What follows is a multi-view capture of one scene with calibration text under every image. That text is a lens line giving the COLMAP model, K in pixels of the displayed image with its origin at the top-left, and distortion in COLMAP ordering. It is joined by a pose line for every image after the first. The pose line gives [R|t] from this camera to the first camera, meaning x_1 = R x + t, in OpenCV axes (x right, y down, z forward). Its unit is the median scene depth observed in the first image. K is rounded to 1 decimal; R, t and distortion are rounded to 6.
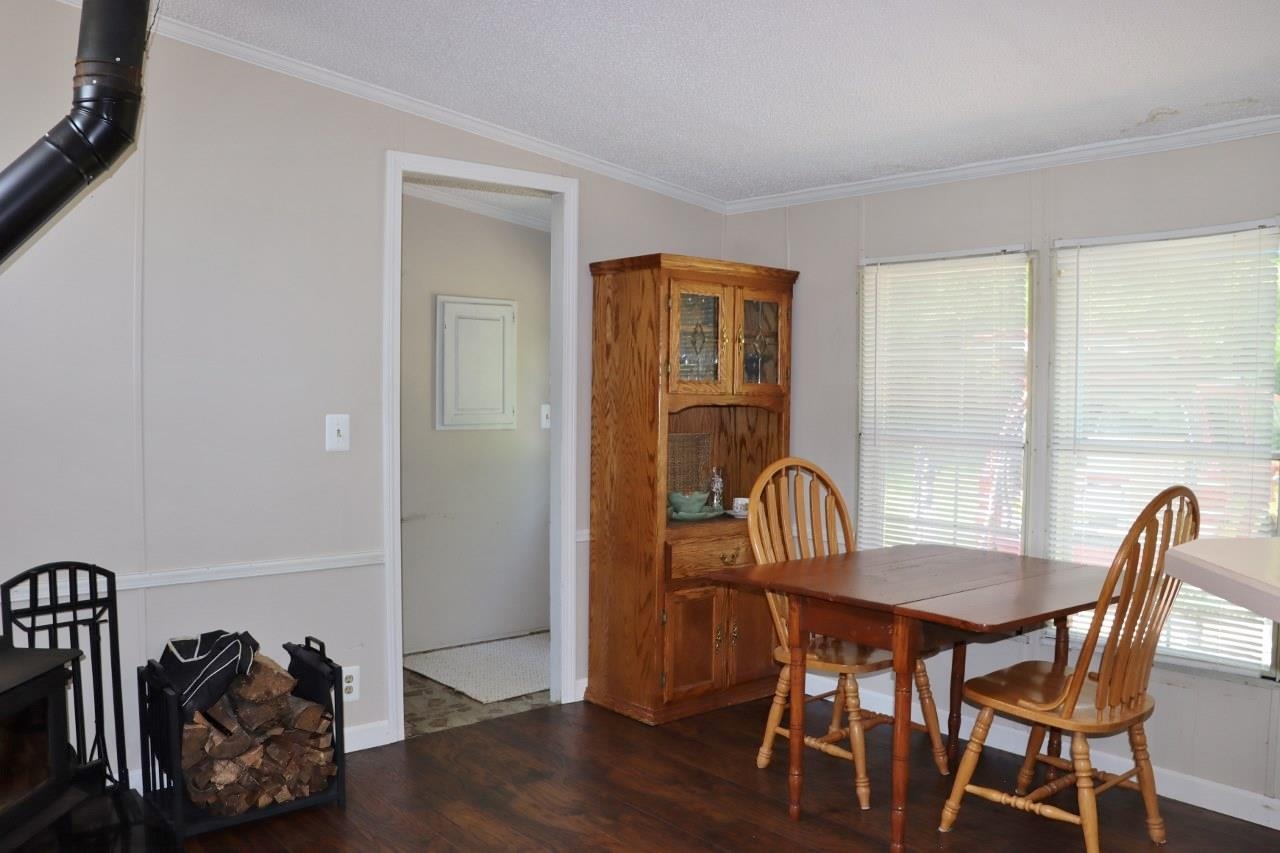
lens RADIAL K [[1054.6, 0, 640.0], [0, 1054.6, 426.5], [0, 0, 1]] dist [-0.183185, 0.163828]
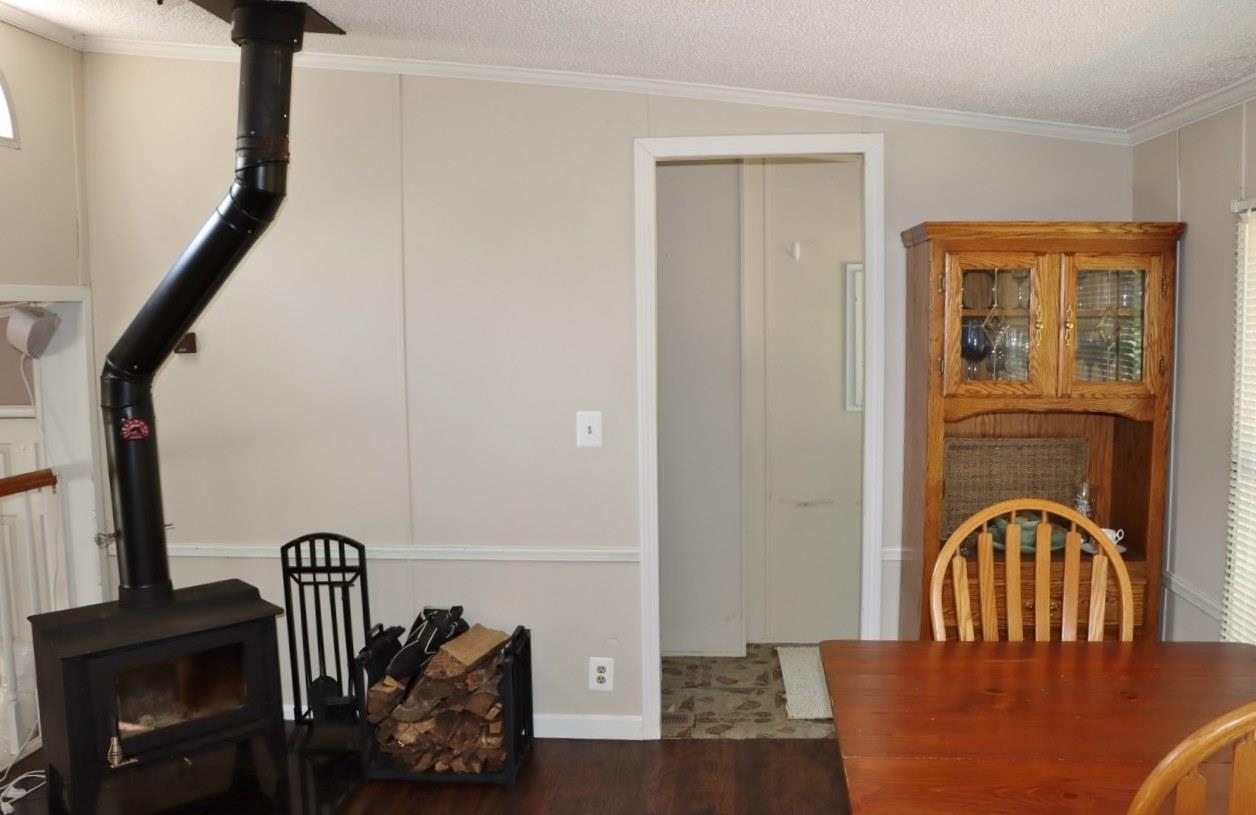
lens RADIAL K [[1044.0, 0, 628.0], [0, 1044.0, 407.5], [0, 0, 1]] dist [-0.154898, -0.003142]
pose [[0.700547, 0.045533, -0.712152, 0.446078], [-0.004462, 0.998222, 0.059435, -0.073617], [0.713592, -0.038459, 0.699505, 0.308150]]
